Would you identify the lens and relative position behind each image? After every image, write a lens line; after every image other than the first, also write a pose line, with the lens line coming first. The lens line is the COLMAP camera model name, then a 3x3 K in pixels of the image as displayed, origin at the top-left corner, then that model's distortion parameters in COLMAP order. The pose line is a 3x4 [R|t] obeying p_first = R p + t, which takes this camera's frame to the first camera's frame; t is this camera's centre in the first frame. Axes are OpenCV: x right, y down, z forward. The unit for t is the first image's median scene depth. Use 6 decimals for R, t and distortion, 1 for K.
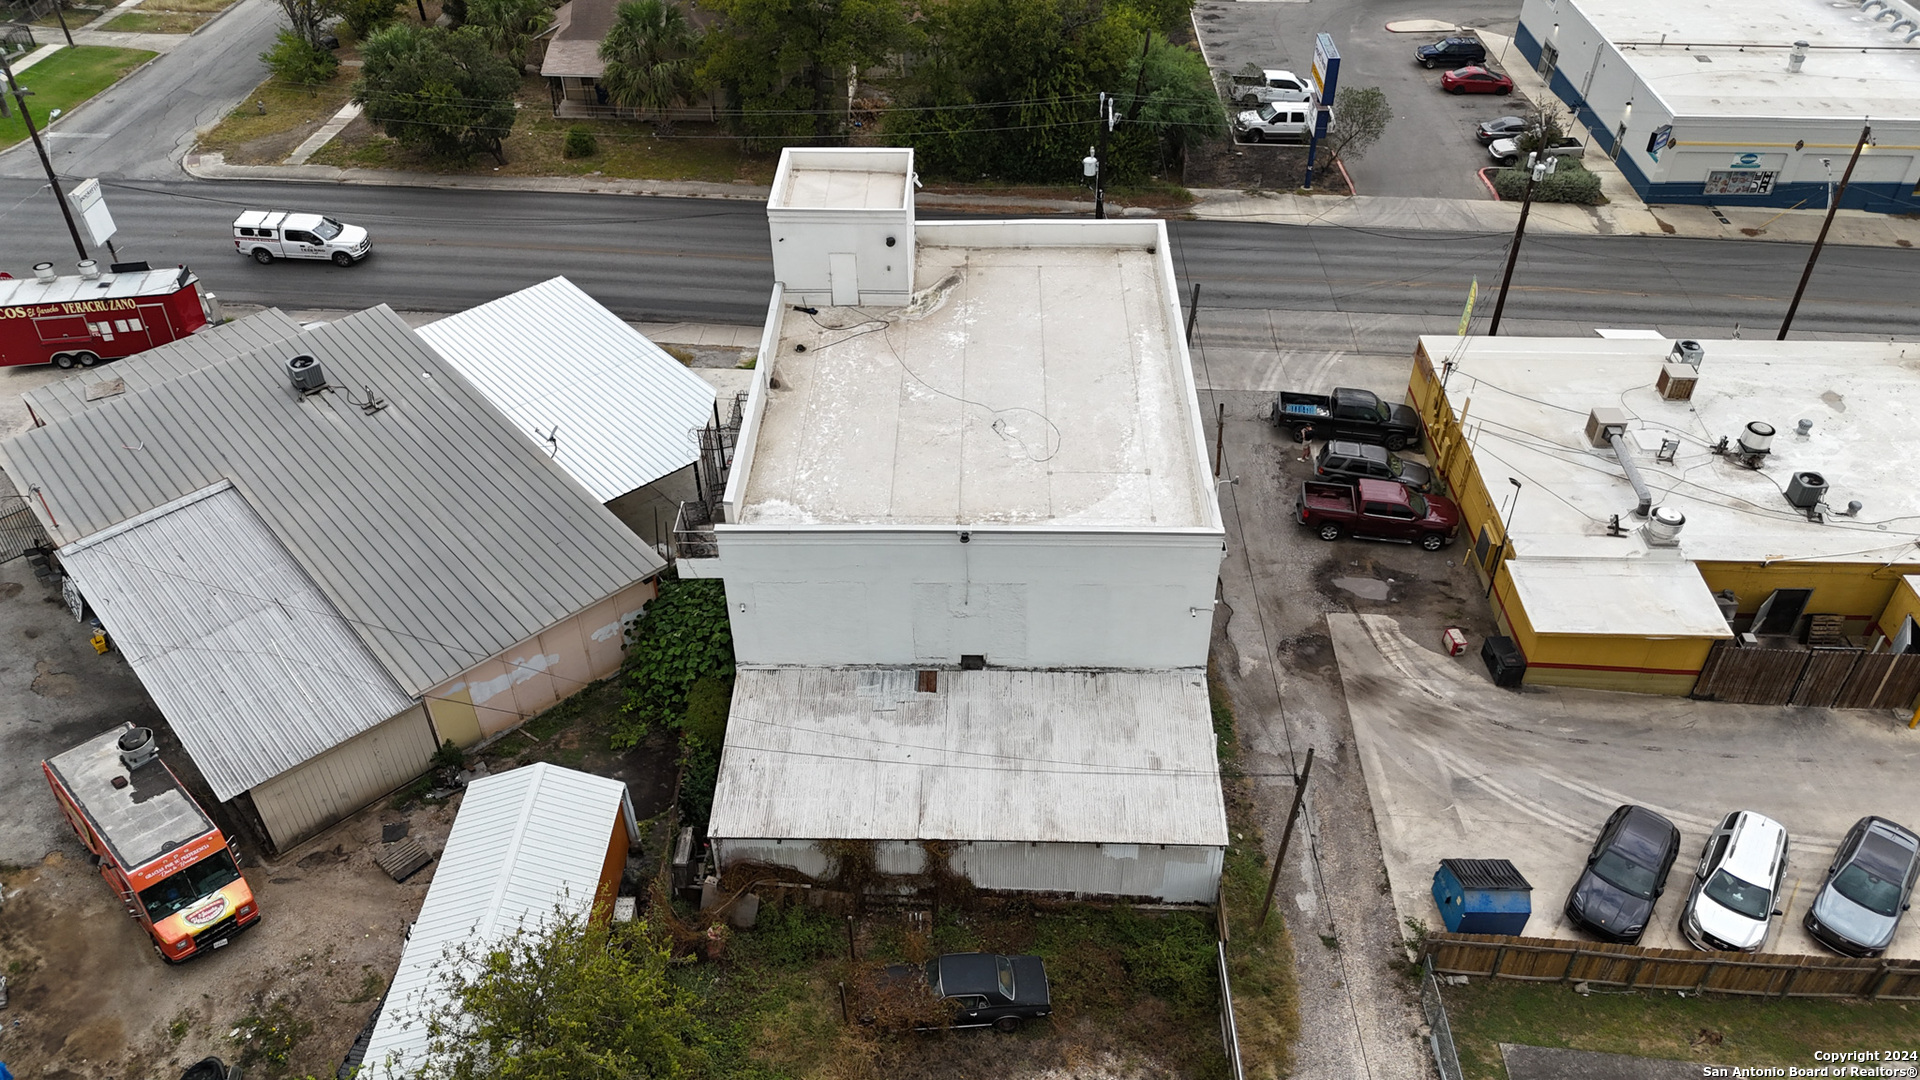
lens RADIAL K [[1410.2, 0, 964.2], [0, 1410.2, 537.6], [0, 0, 1]] dist [0.086032, -0.097861]
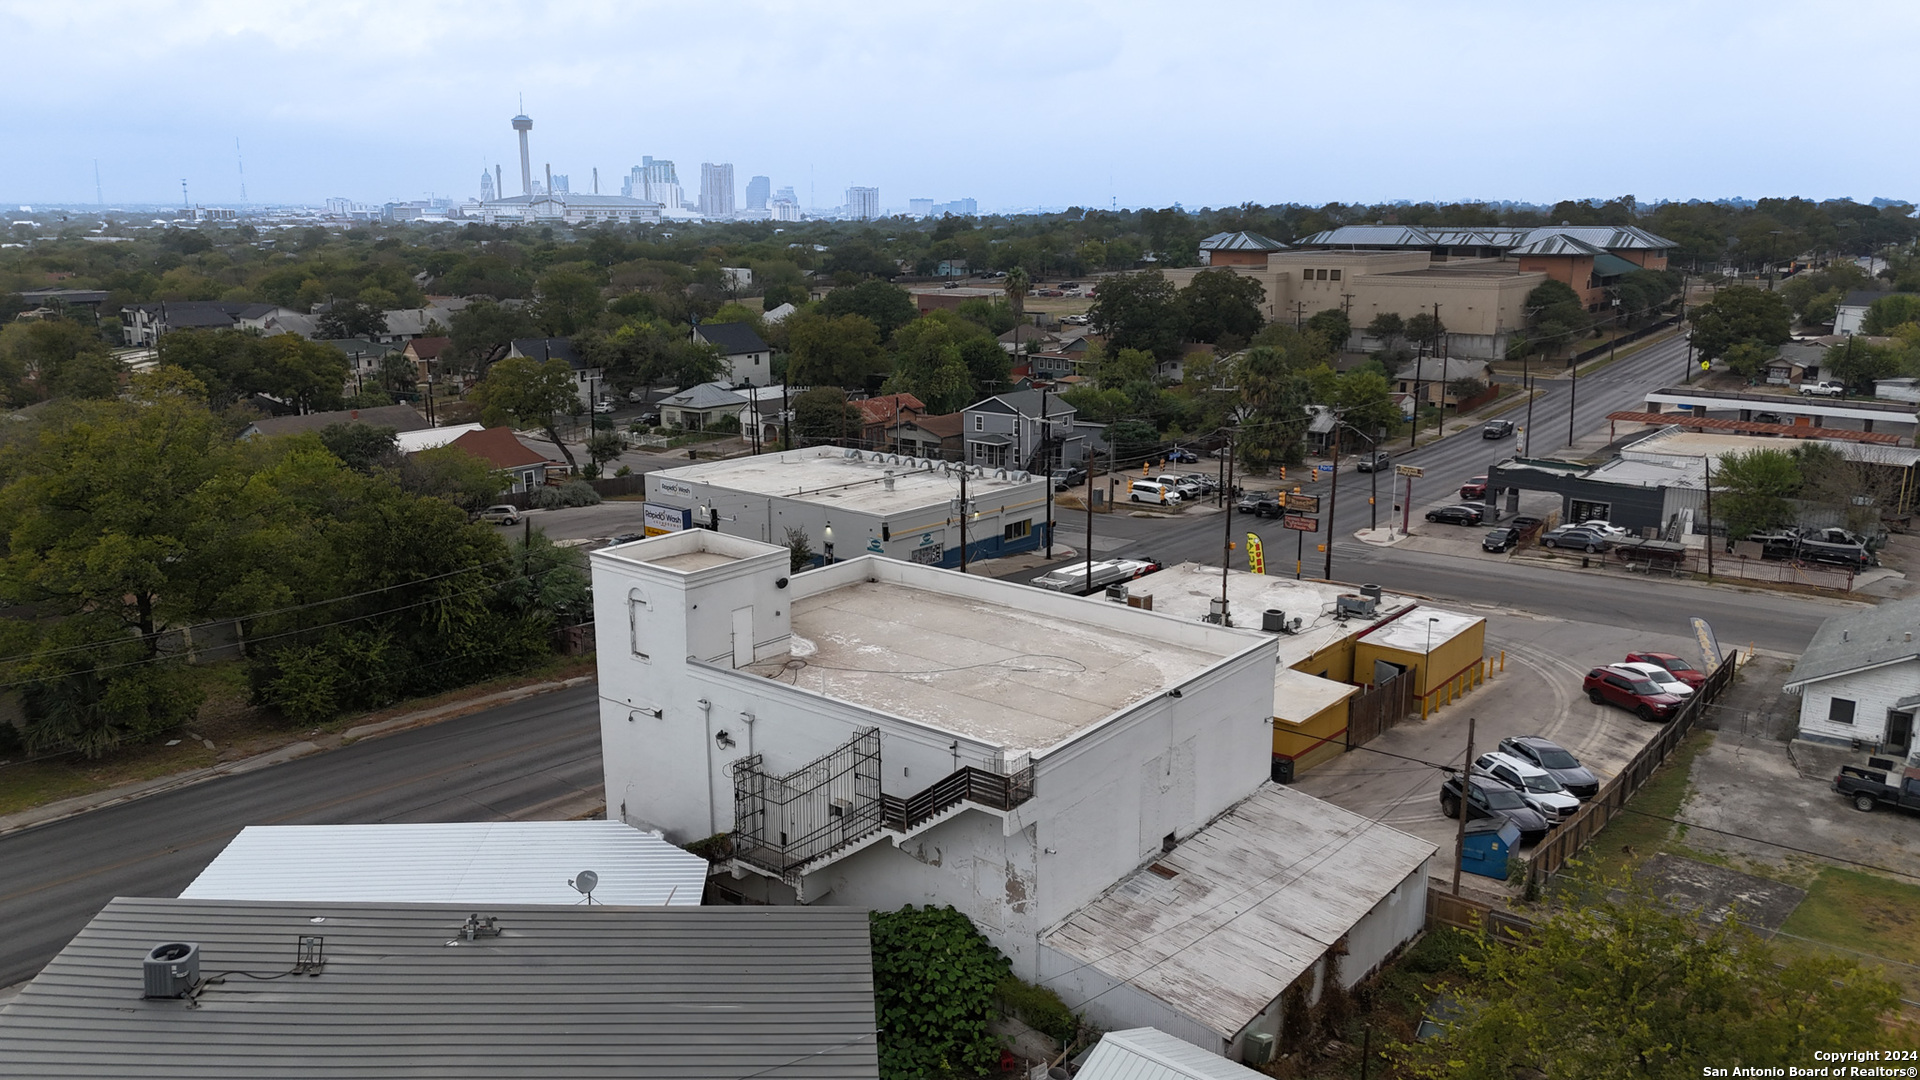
lens RADIAL K [[1399.6, 0, 967.6], [0, 1399.6, 540.9], [0, 0, 1]] dist [0.190877, -0.483042]
pose [[0.603109, -0.173683, 0.778520, -0.765729], [0.496248, 0.845828, -0.195738, 0.026944], [-0.624497, 0.504390, 0.596317, 0.317950]]
